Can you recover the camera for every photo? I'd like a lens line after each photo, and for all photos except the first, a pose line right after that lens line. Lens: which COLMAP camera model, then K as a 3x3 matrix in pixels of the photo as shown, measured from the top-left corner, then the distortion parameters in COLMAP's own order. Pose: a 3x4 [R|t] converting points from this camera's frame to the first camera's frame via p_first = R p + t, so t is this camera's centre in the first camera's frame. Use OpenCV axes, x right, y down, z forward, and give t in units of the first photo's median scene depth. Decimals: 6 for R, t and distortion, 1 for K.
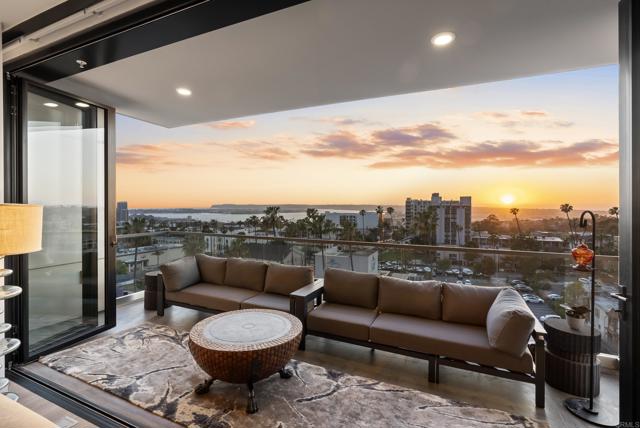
lens RADIAL K [[293.4, 0, 320.5], [0, 293.4, 209.2], [0, 0, 1]] dist [0.001552, 0.000212]
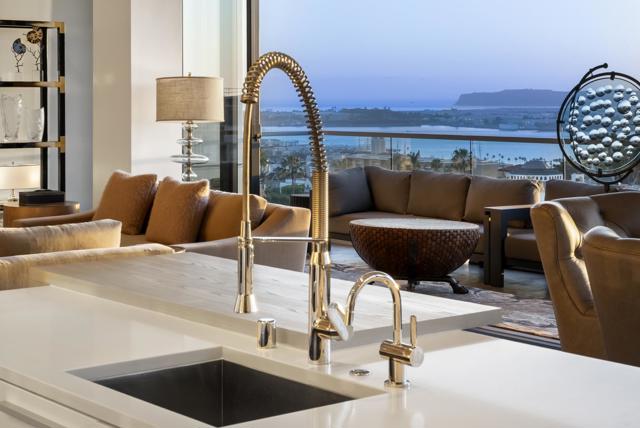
lens RADIAL K [[1224.4, 0, 319.9], [0, 1224.4, 213.7], [0, 0, 1]] dist [0.012533, 0.000000]
pose [[0.891500, 0.029229, -0.452077, 1.321255], [0.009310, 0.996524, 0.082789, 0.090264], [0.452925, -0.078015, 0.888129, -2.692064]]
